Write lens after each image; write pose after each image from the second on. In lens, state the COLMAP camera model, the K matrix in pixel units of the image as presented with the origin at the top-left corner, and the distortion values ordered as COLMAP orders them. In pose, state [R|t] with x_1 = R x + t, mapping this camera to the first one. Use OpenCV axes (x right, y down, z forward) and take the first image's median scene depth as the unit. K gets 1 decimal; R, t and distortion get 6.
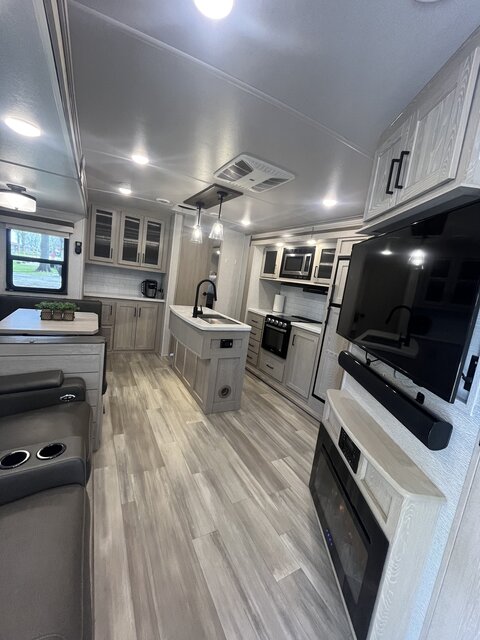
lens RADIAL K [[257.9, 0, 240.0], [0, 257.9, 320.0], [0, 0, 1]] dist [-0.033631, 0.000042]
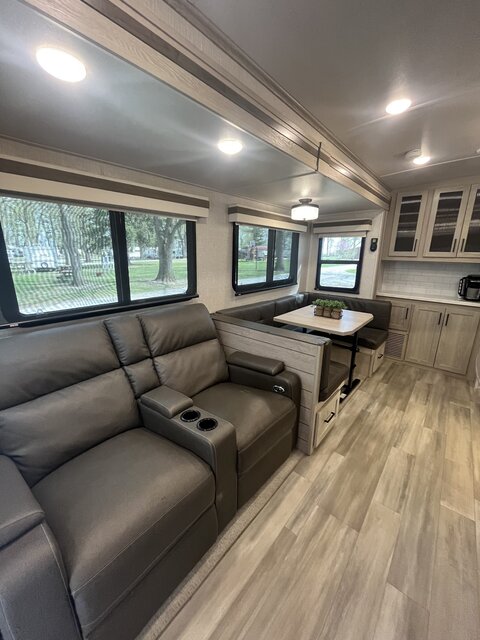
lens RADIAL K [[256.3, 0, 239.5], [0, 256.3, 316.8], [0, 0, 1]] dist [-0.012701, -0.000010]
pose [[0.334179, 0.095327, -0.937677, 0.119905], [-0.112947, 0.991753, 0.060571, -0.018939], [0.935718, 0.085666, 0.342190, 0.230260]]
